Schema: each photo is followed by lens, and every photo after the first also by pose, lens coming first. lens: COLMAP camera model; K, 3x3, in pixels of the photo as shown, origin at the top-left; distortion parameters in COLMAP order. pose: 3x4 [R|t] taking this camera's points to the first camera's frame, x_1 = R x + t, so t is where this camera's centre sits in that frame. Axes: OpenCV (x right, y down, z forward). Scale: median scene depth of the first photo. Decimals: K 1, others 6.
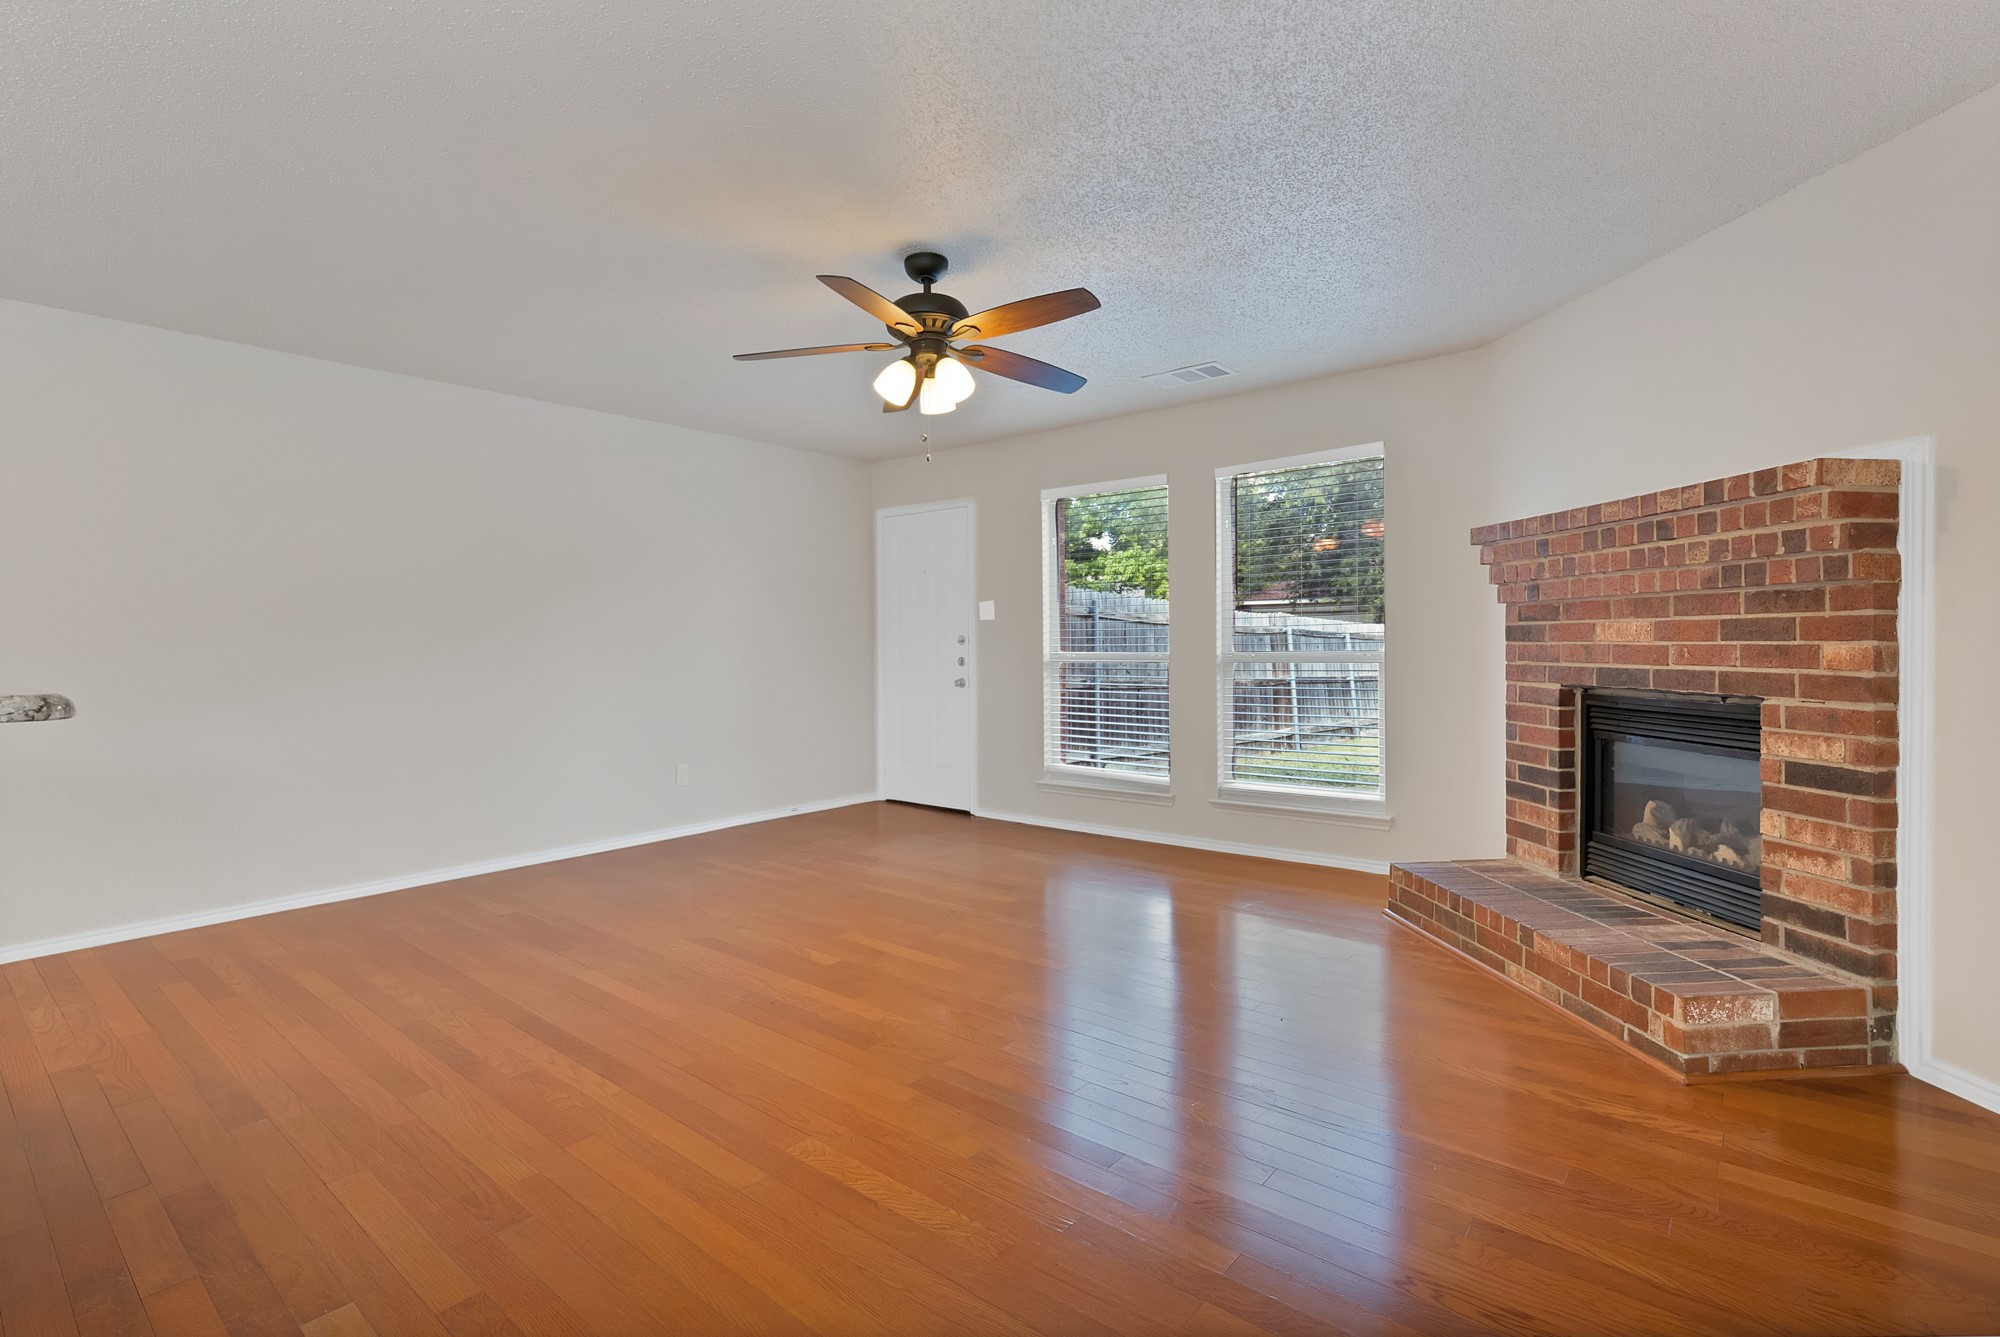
lens RADIAL K [[932.1, 0, 999.6], [0, 932.1, 651.9], [0, 0, 1]] dist [0.001031, 0.000088]
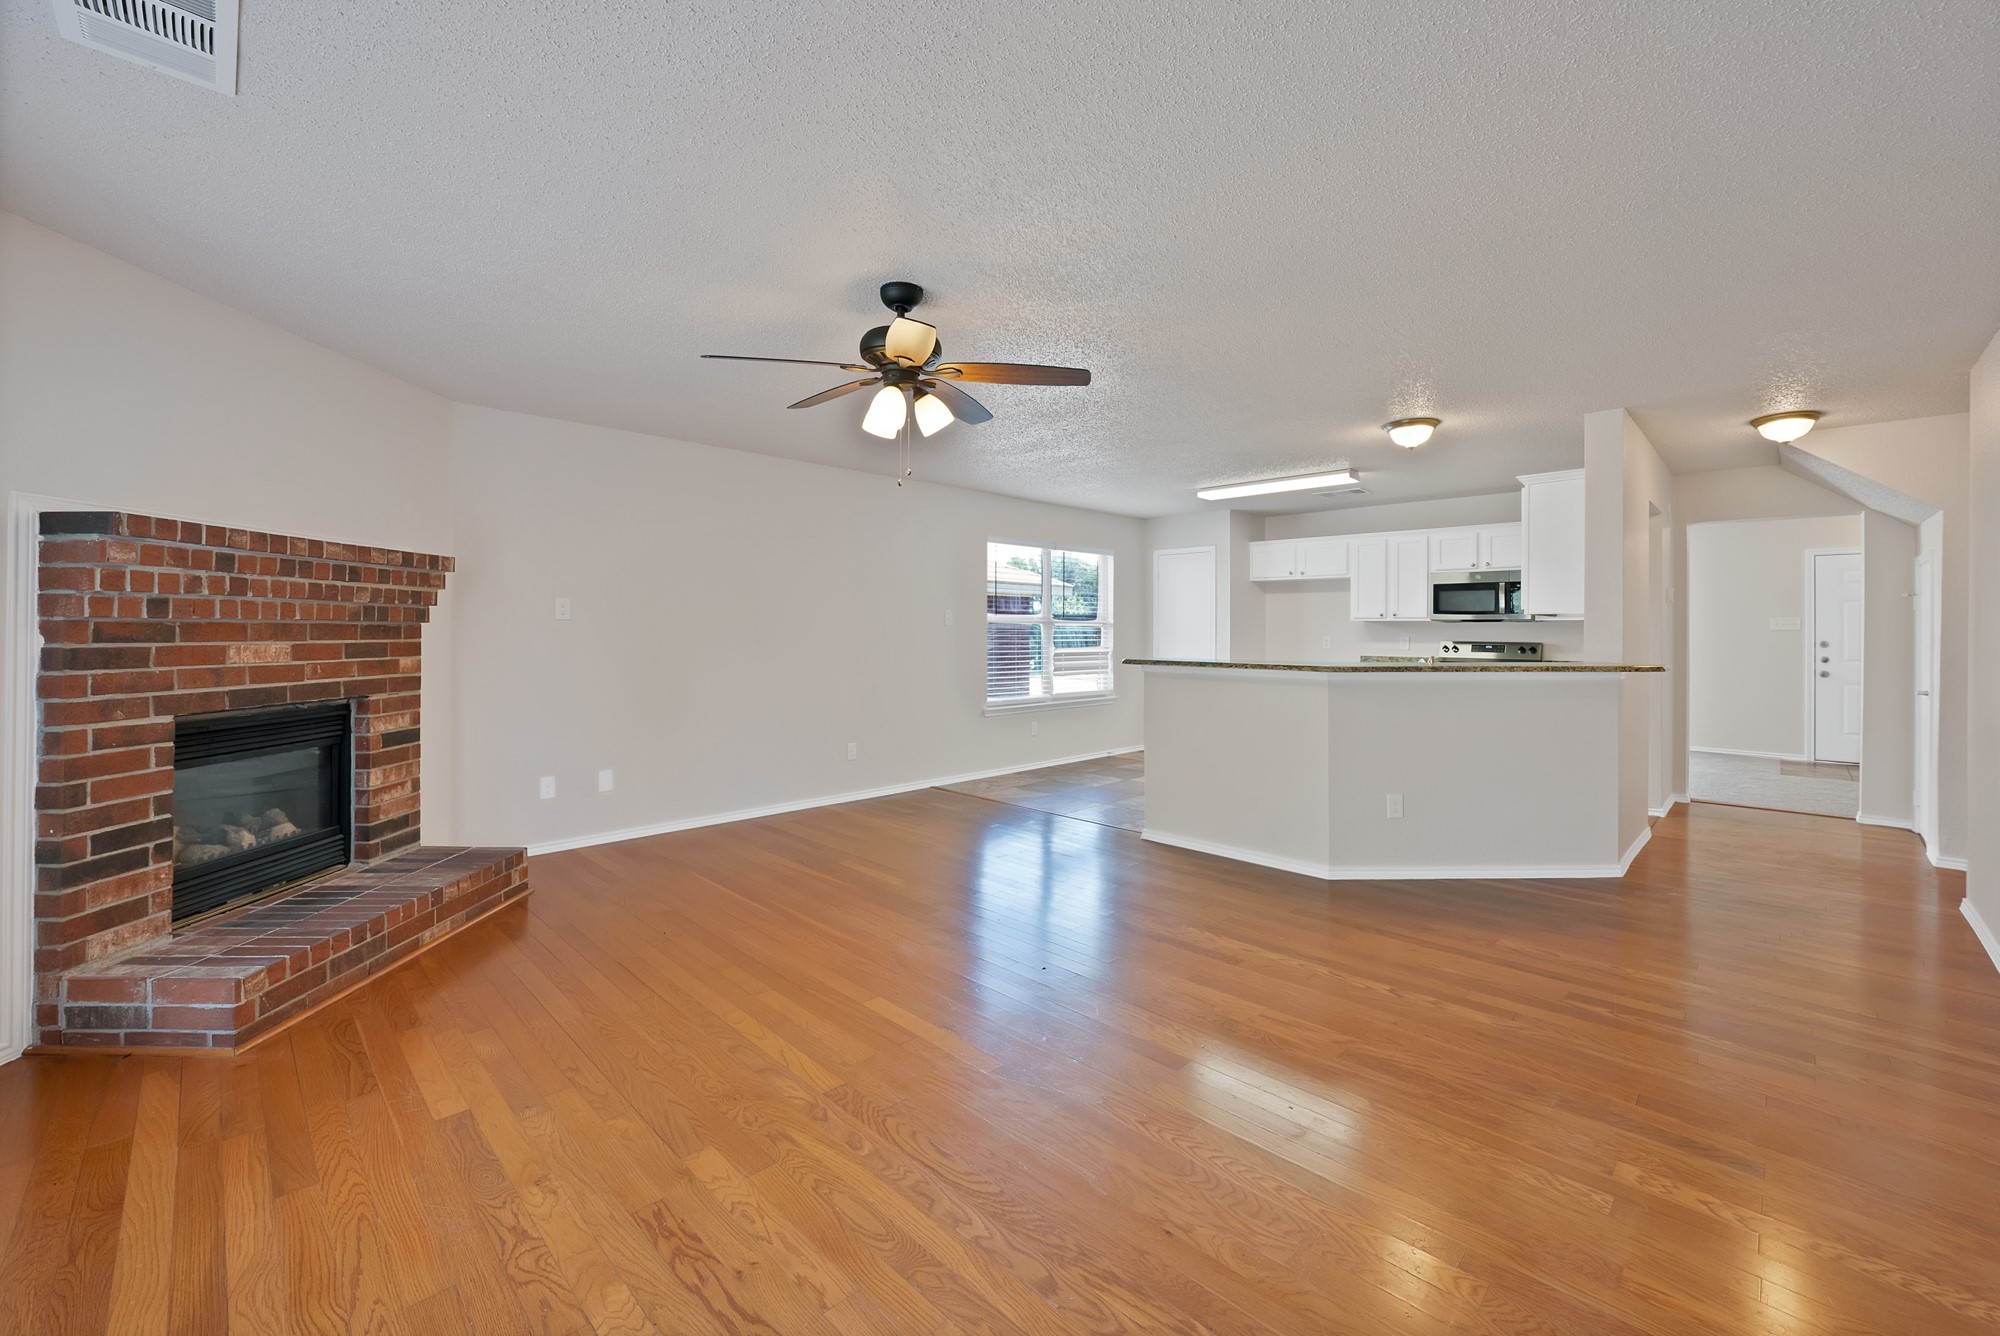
lens RADIAL K [[809.6, 0, 999.6], [0, 809.6, 647.9], [0, 0, 1]] dist [-0.000087, -0.000015]
pose [[-0.995014, 0.004738, 0.099618, -0.290858], [0.007817, 0.999503, 0.030534, -0.054517], [-0.099424, 0.031160, -0.994557, 2.003533]]
